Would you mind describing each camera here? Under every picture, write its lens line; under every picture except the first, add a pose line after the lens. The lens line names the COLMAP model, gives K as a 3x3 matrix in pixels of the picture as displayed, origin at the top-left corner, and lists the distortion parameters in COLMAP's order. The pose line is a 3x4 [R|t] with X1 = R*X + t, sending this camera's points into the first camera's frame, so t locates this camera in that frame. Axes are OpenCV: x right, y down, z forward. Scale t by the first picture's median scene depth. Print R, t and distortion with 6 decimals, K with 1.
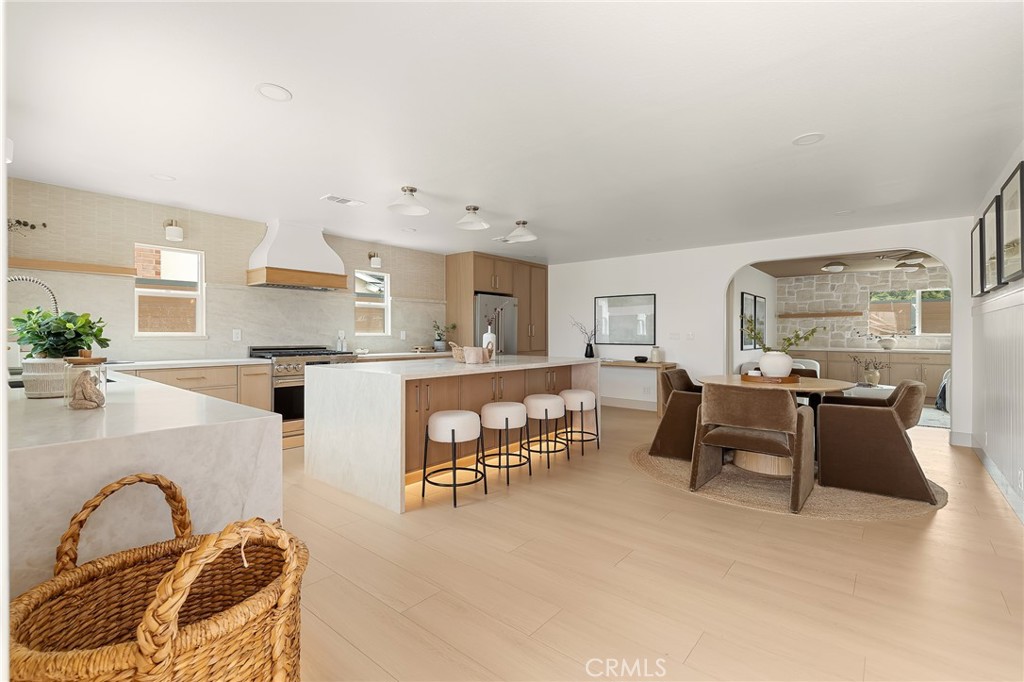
lens RADIAL K [[471.0, 0, 506.7], [0, 471.0, 332.0], [0, 0, 1]] dist [-0.009144, 0.007766]
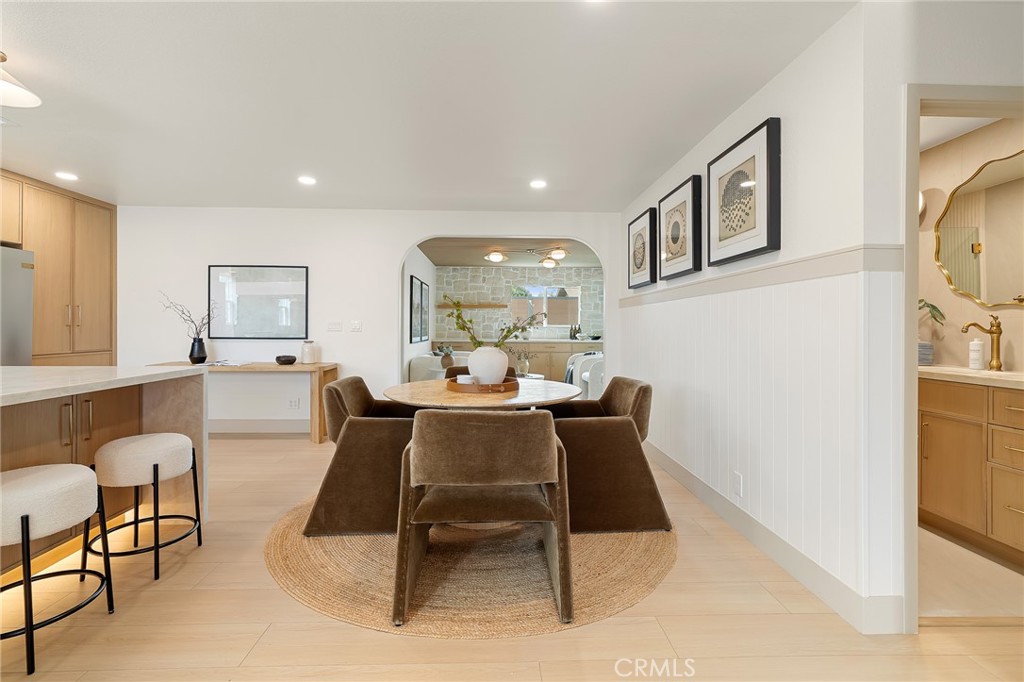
lens RADIAL K [[471.0, 0, 506.7], [0, 471.0, 332.0], [0, 0, 1]] dist [-0.009144, 0.007766]
pose [[0.749341, -0.004425, 0.662169, 0.071140], [-0.006838, 0.999873, 0.014421, 0.005080], [-0.662149, -0.015334, 0.749215, 0.267884]]
